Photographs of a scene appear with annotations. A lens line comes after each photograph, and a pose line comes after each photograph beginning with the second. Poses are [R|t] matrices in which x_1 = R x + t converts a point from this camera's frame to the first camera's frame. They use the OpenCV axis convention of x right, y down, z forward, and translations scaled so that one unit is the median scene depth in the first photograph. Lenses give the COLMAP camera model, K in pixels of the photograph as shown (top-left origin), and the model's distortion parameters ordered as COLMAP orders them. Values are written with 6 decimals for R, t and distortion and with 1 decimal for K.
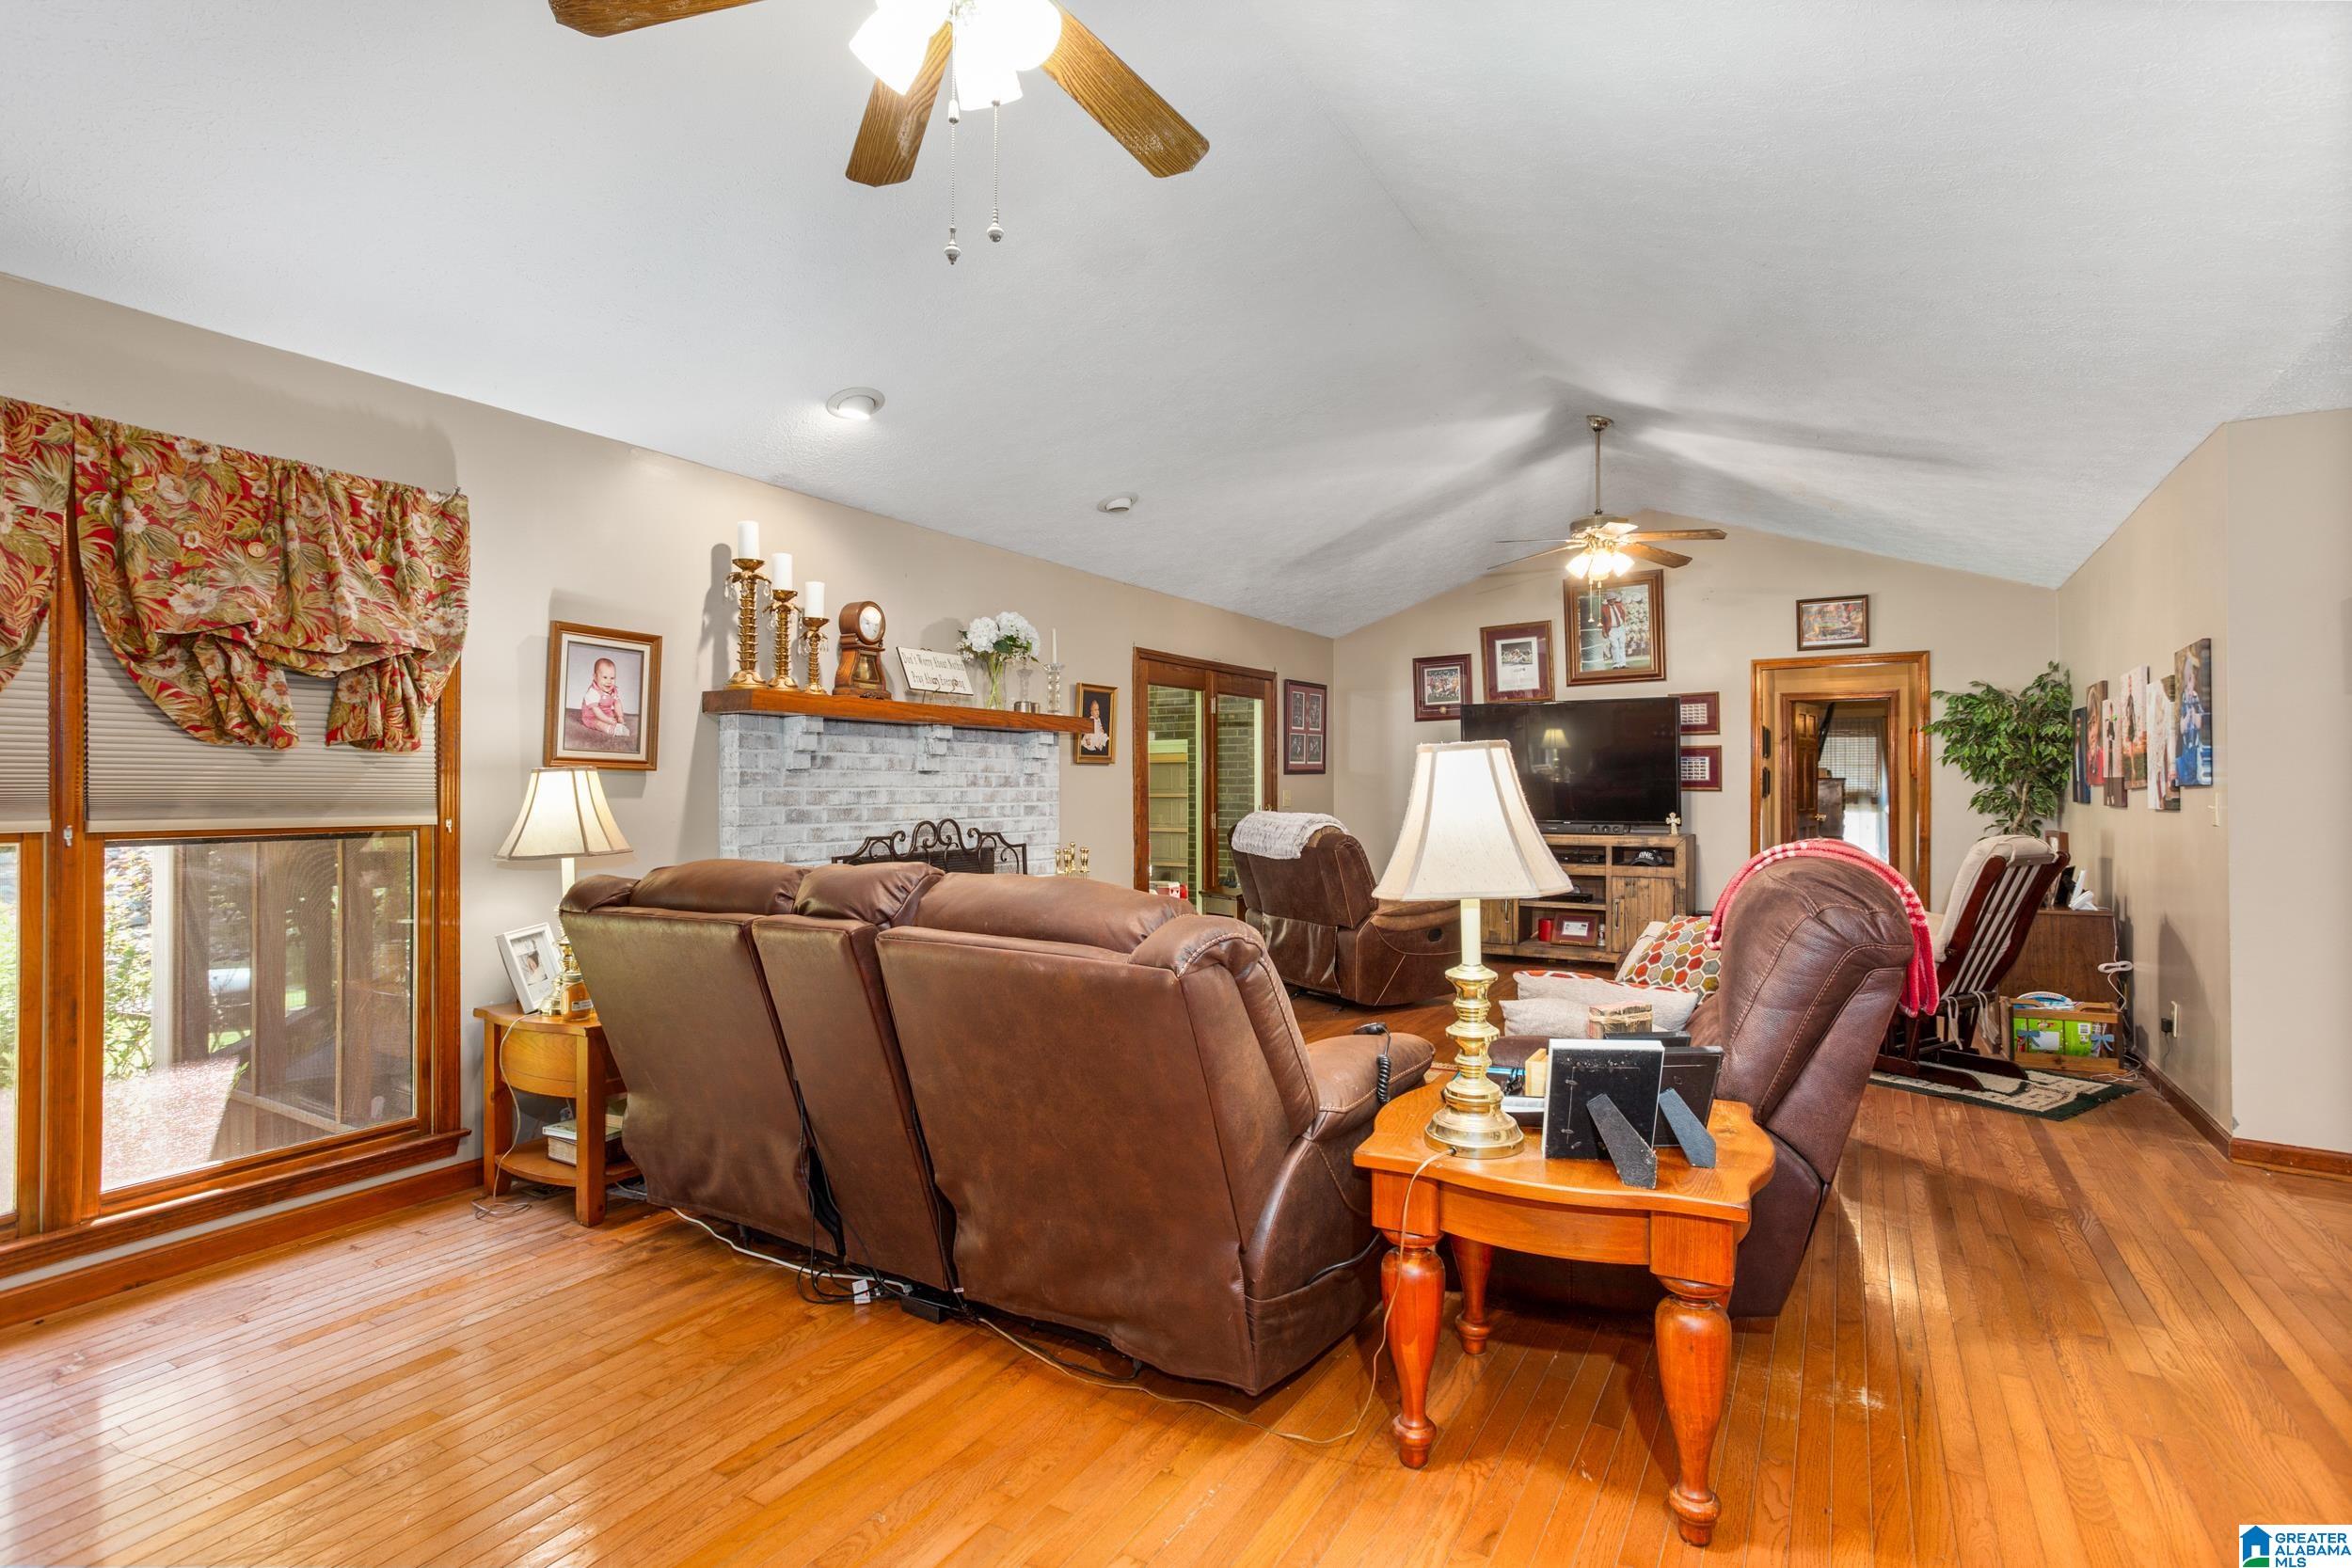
lens RADIAL K [[1147.0, 0, 1162.9], [0, 1147.0, 784.2], [0, 0, 1]] dist [-0.023960, 0.014745]
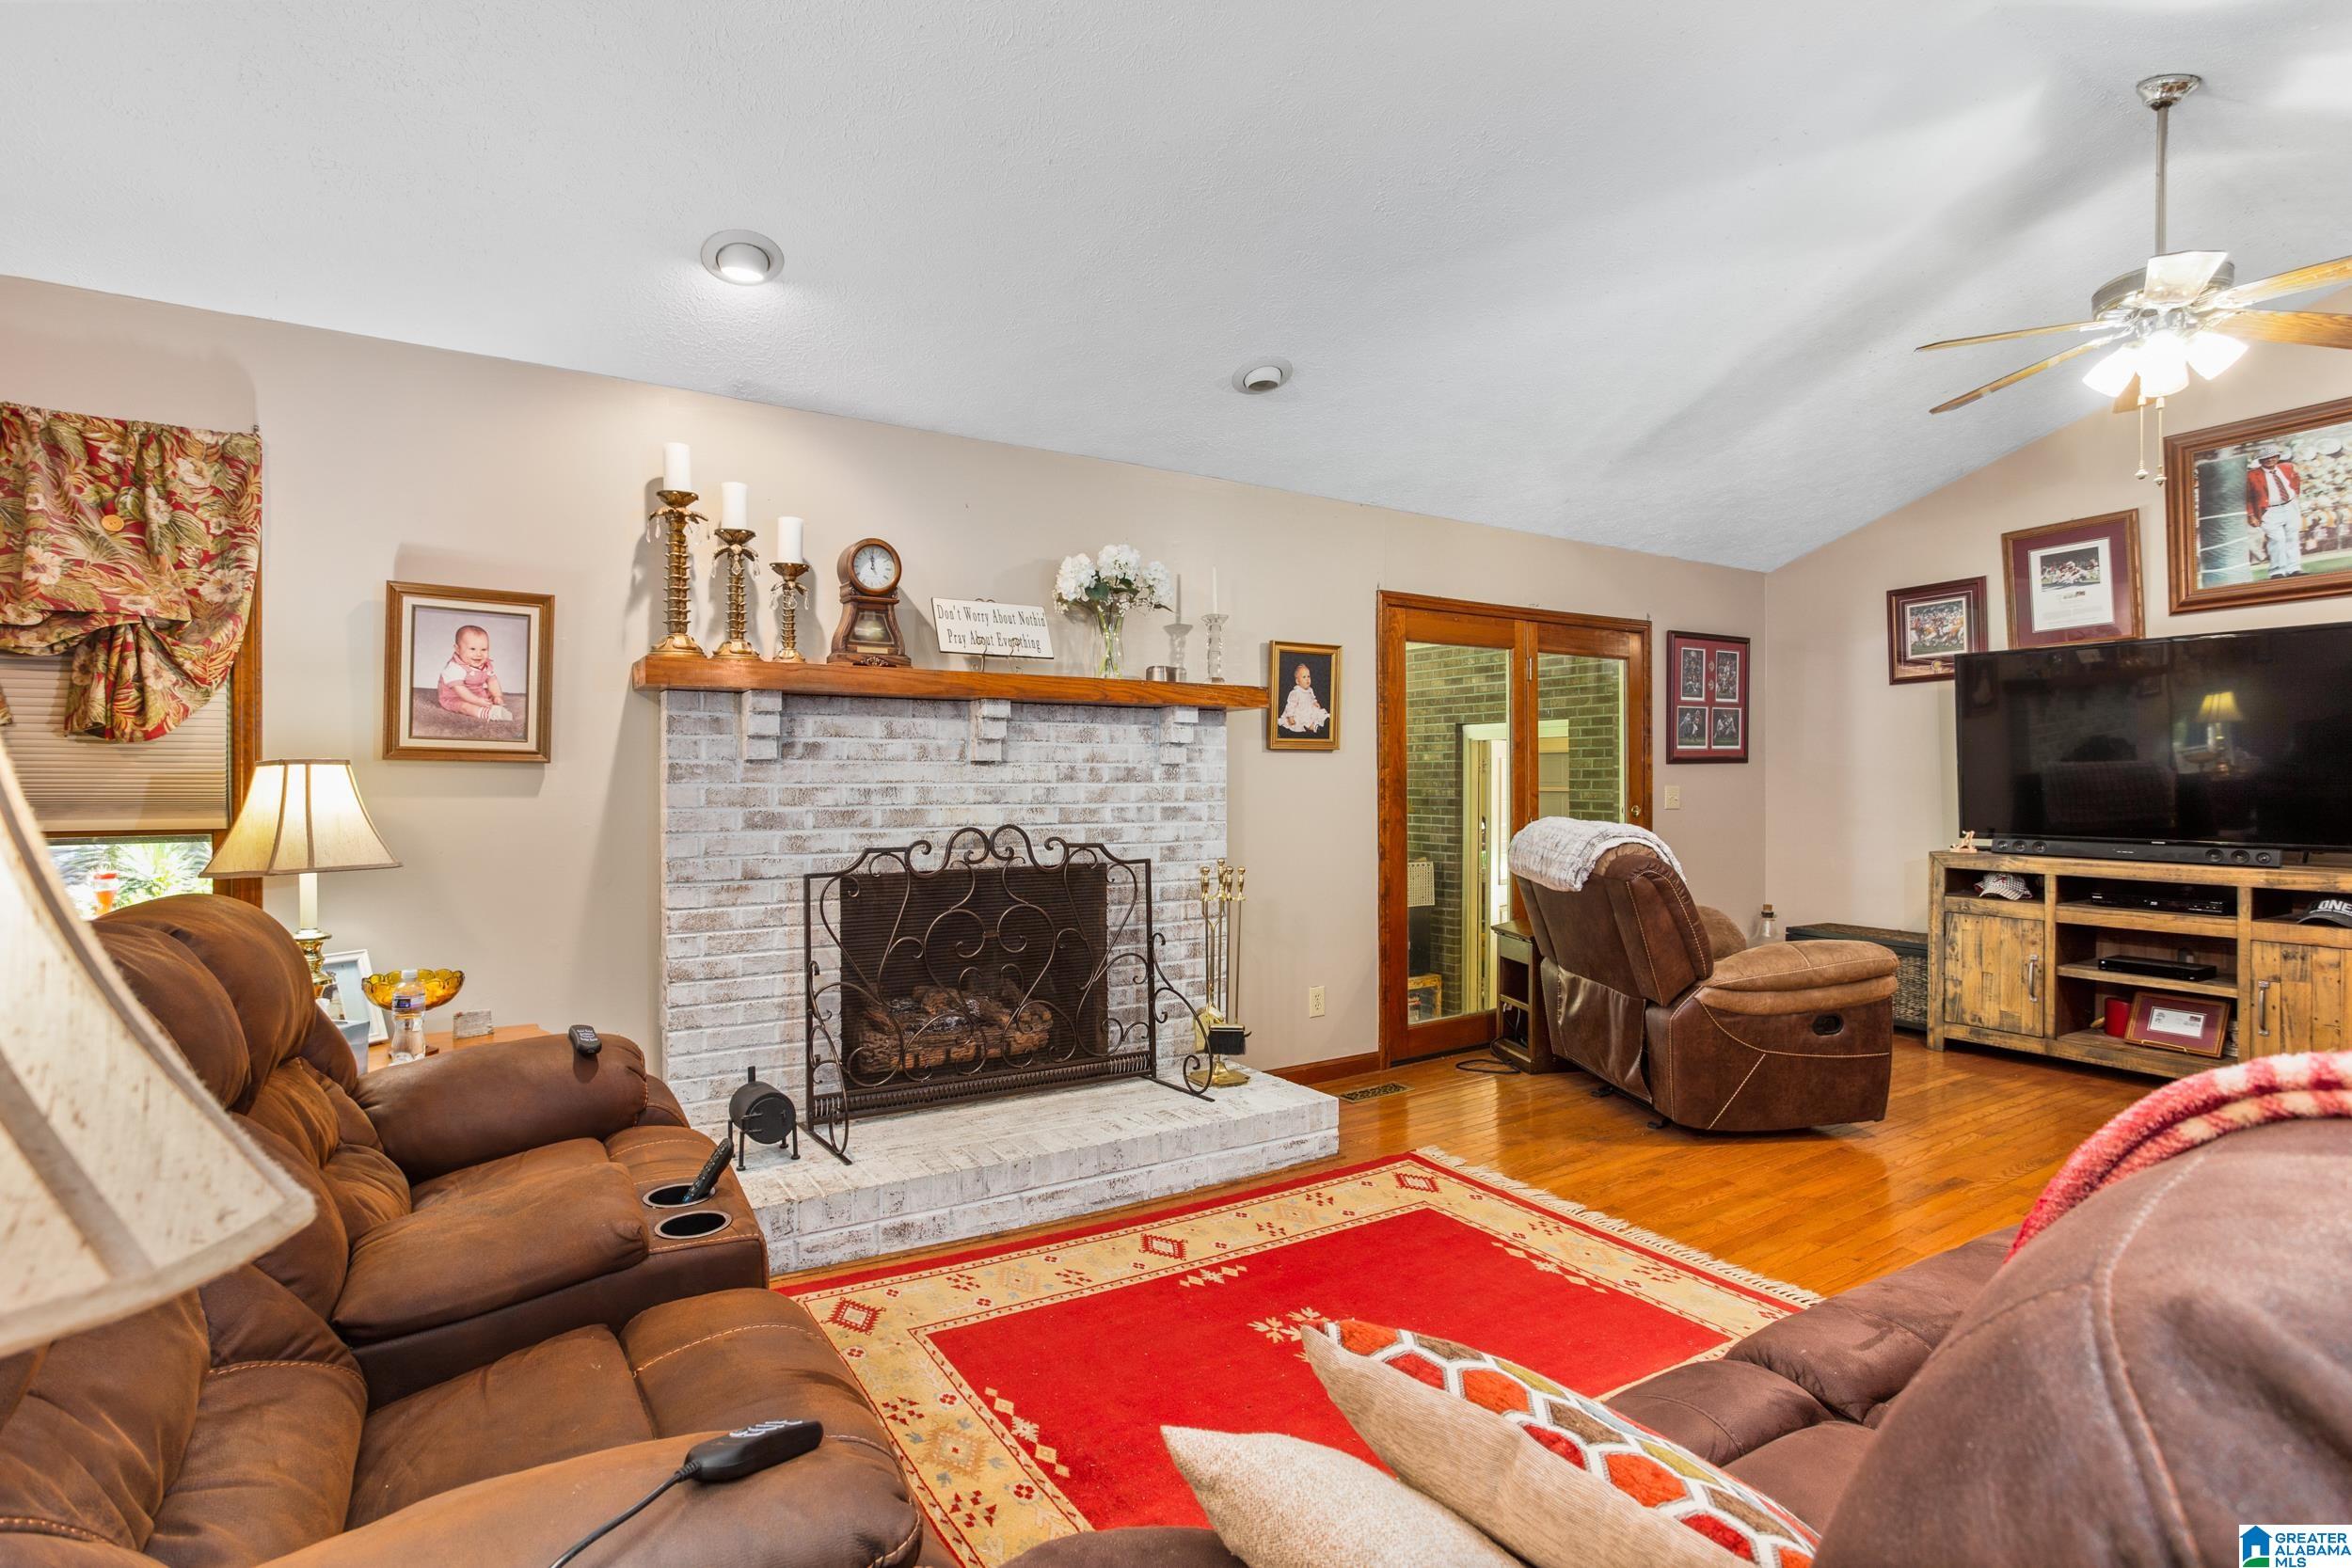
lens RADIAL K [[1147.0, 0, 1164.5], [0, 1147.0, 783.7], [0, 0, 1]] dist [-0.023960, 0.014745]
pose [[0.893878, 0.003080, -0.448300, 0.228559], [0.000169, 0.999974, 0.007209, -0.002004], [0.448310, -0.006520, 0.893854, 0.354137]]
